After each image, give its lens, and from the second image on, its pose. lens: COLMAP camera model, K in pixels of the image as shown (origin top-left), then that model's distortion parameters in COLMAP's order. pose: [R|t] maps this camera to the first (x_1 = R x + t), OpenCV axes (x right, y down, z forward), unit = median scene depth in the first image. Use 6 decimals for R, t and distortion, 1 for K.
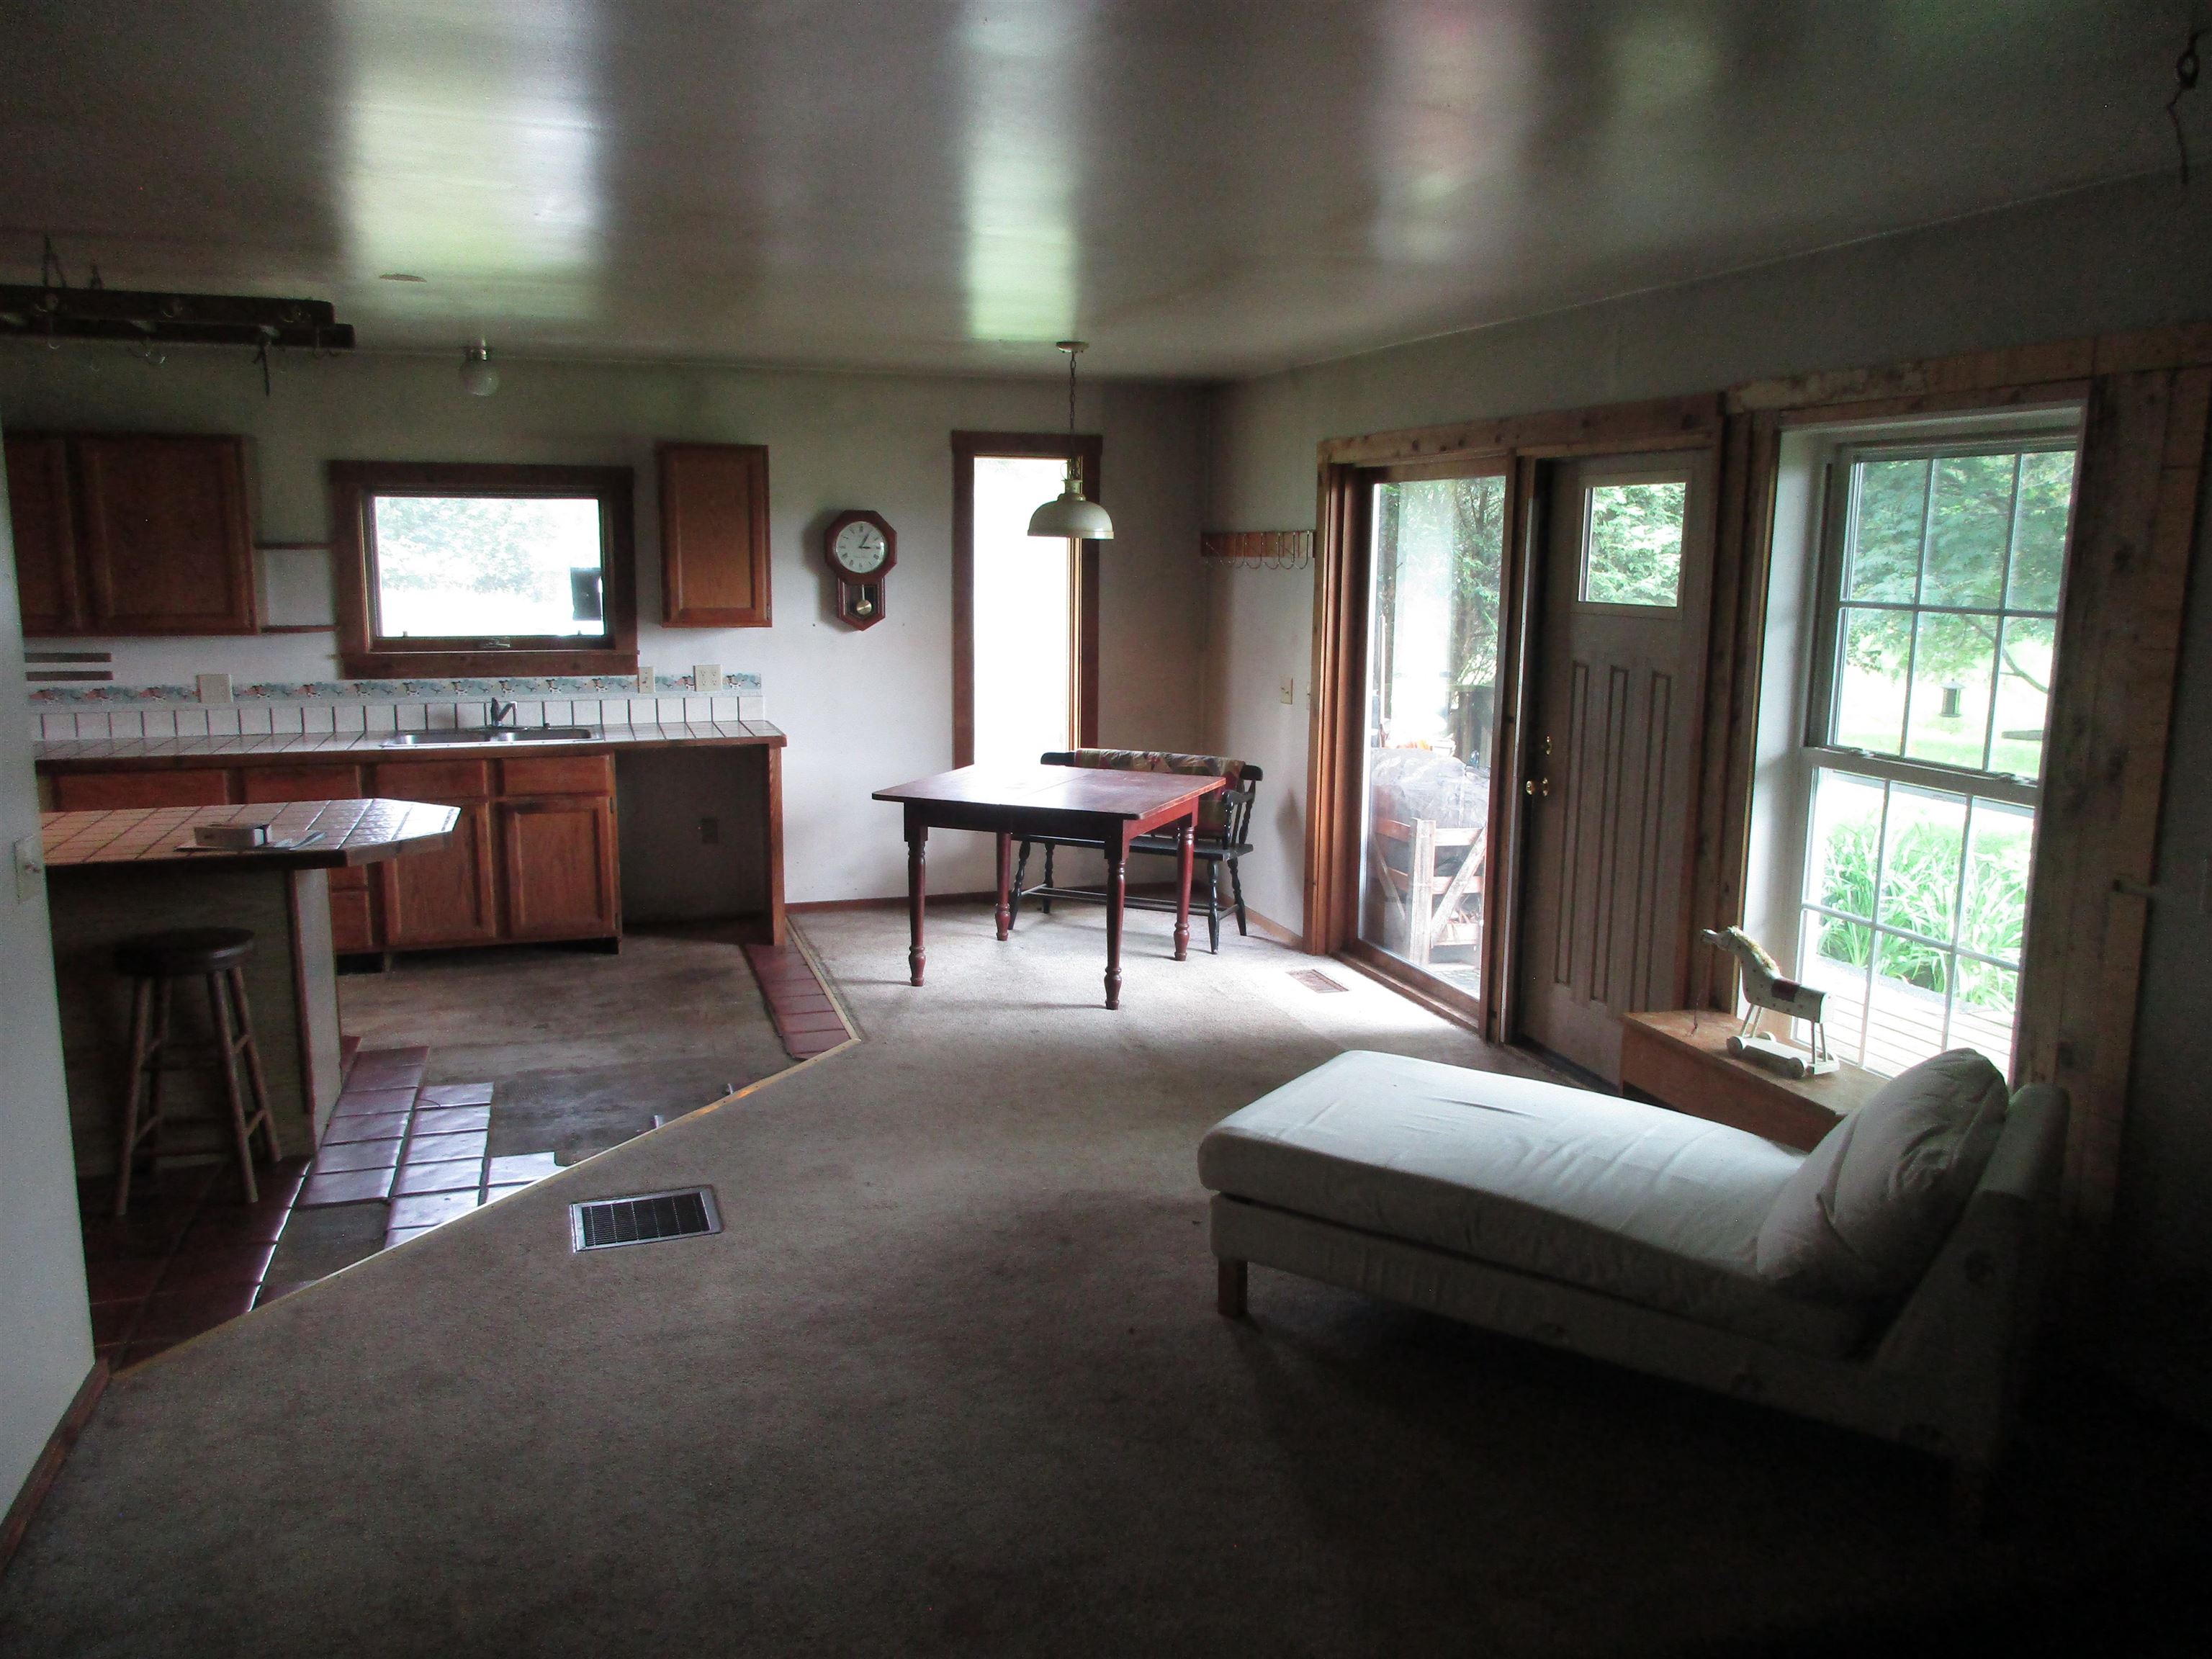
lens RADIAL K [[1616.1, 0, 1102.3], [0, 1616.1, 819.5], [0, 0, 1]] dist [-0.019872, 0.007806]
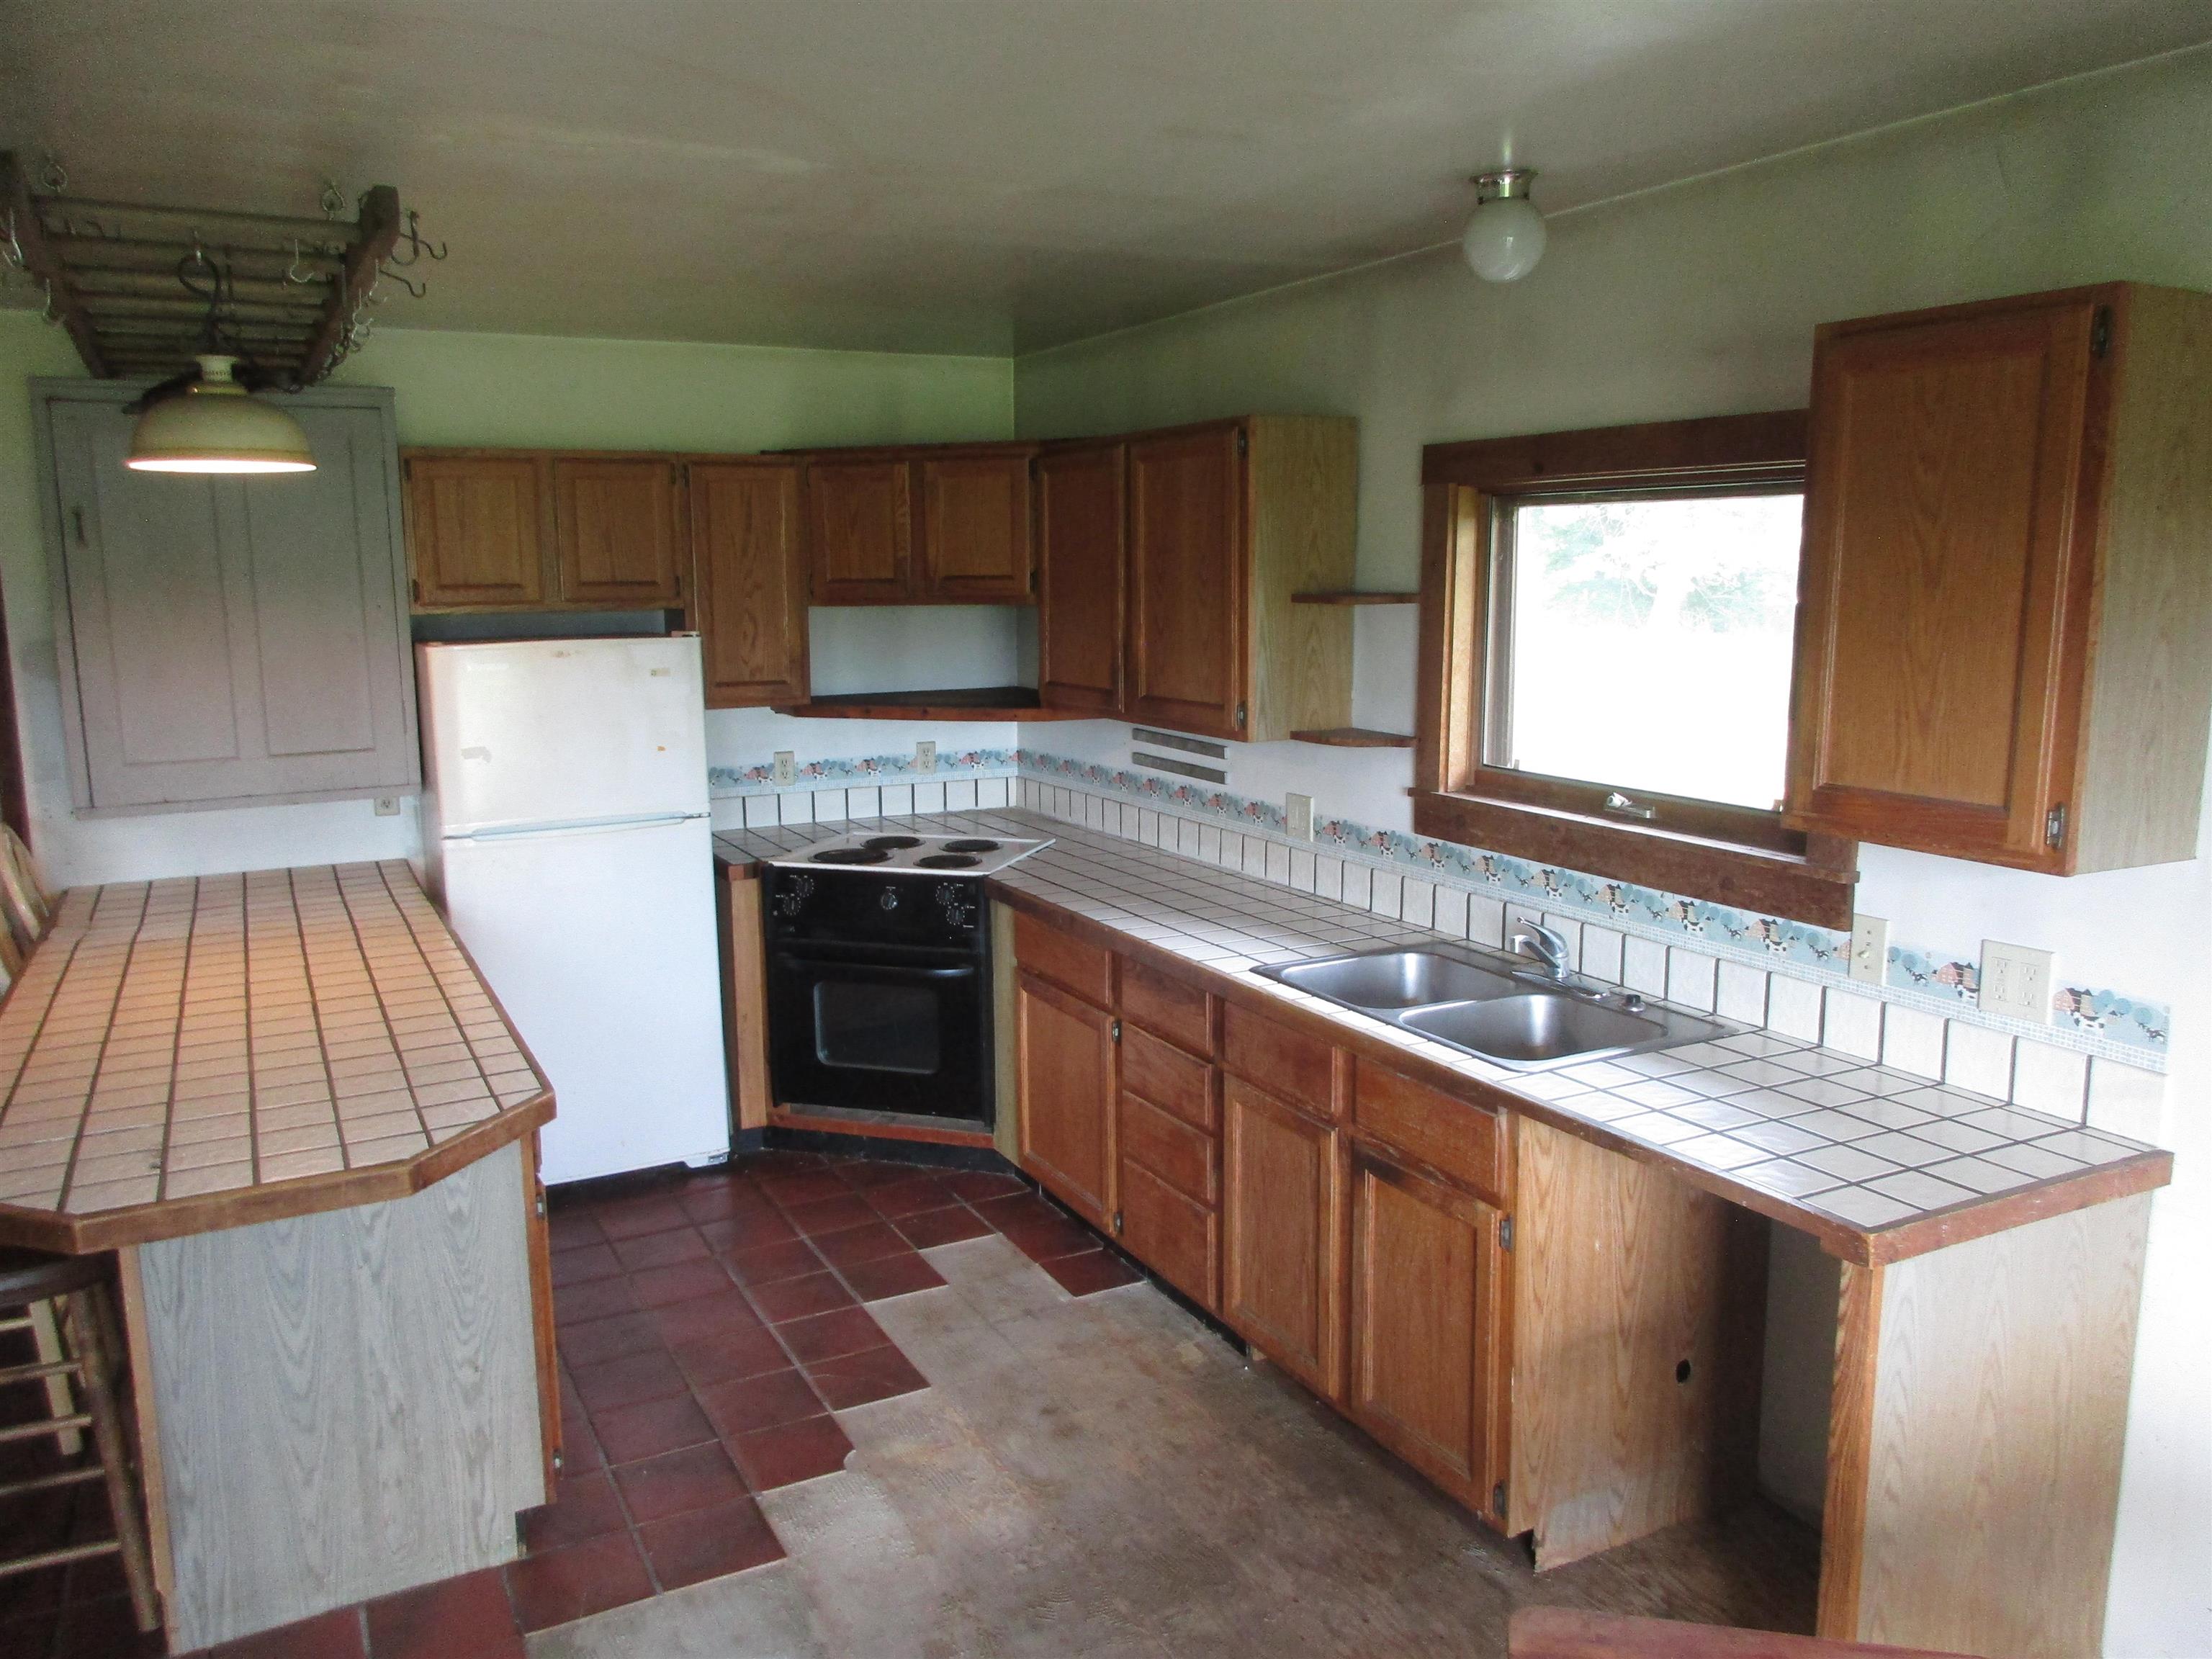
lens RADIAL K [[1616.1, 0, 1126.3], [0, 1616.1, 826.6], [0, 0, 1]] dist [-0.019872, 0.007806]
pose [[0.187513, 0.148046, -0.971041, 0.061151], [-0.165018, 0.979274, 0.117435, -0.139861], [0.968301, 0.138219, 0.208057, 0.786713]]
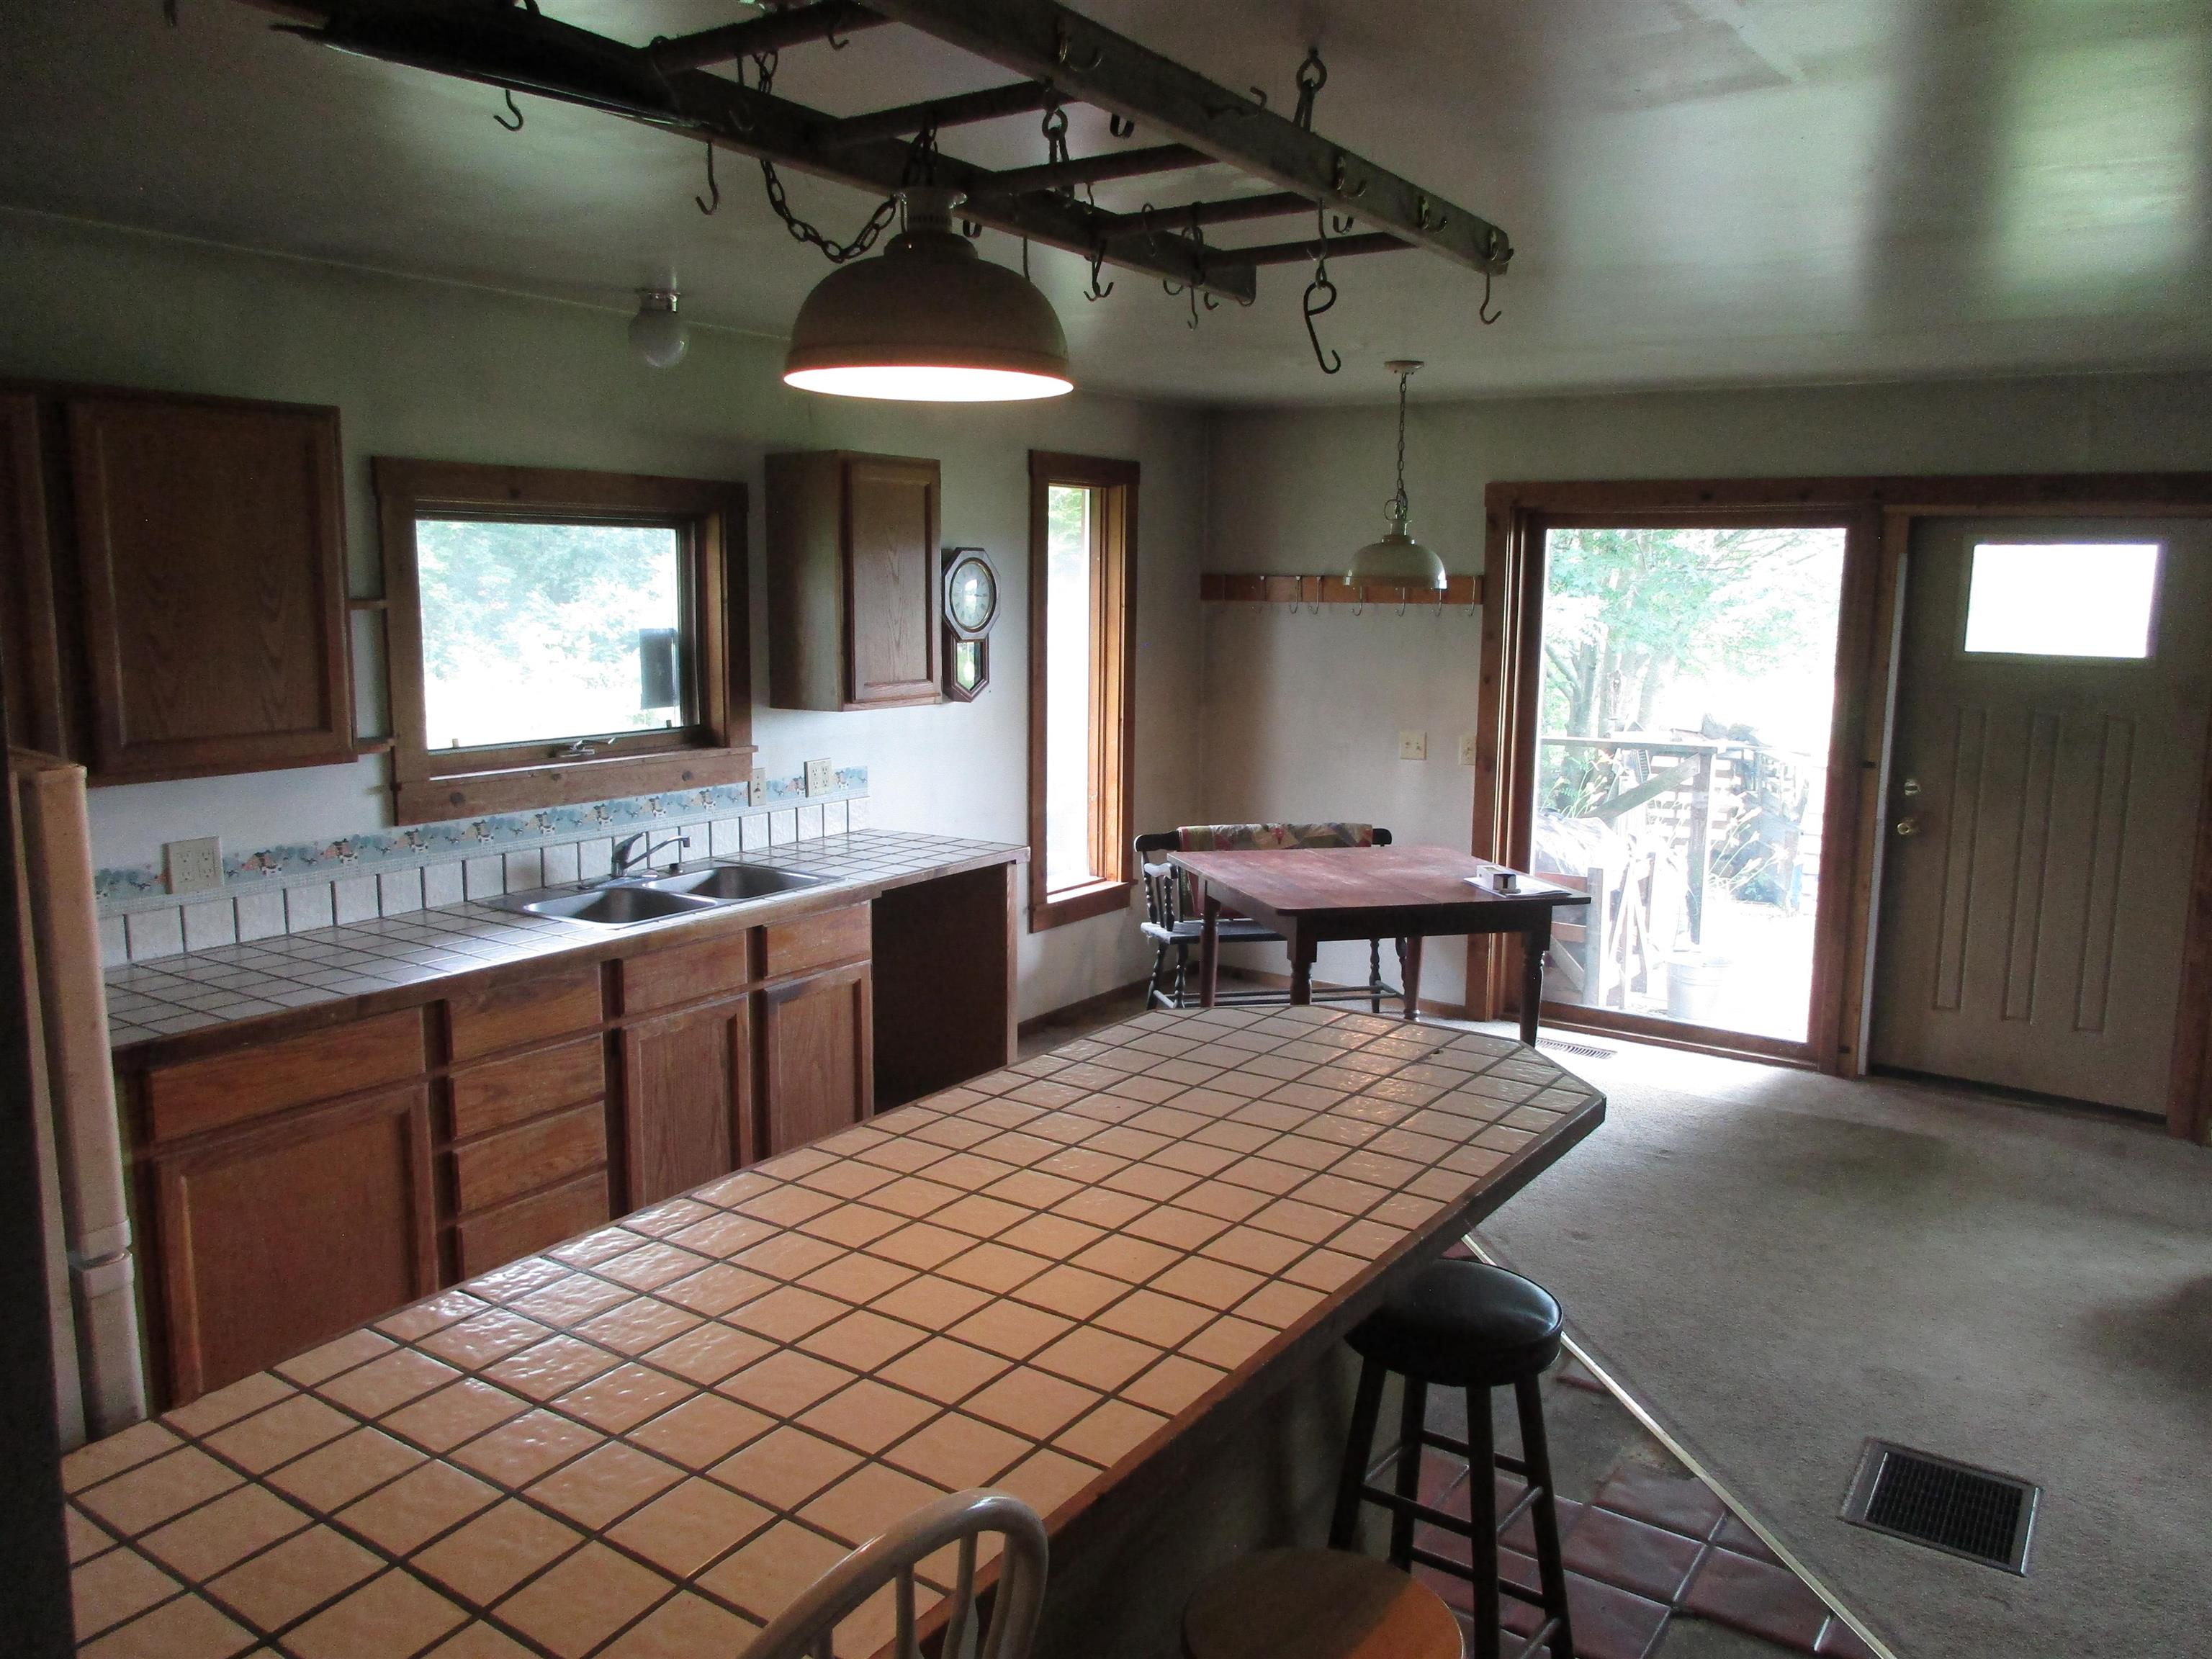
lens RADIAL K [[1616.1, 0, 1064.3], [0, 1616.1, 836.3], [0, 0, 1]] dist [-0.019872, 0.007806]
pose [[0.809155, -0.095011, 0.579863, -0.619495], [0.097299, 0.994882, 0.027238, -0.075942], [-0.579483, 0.034380, 0.814259, 0.373909]]
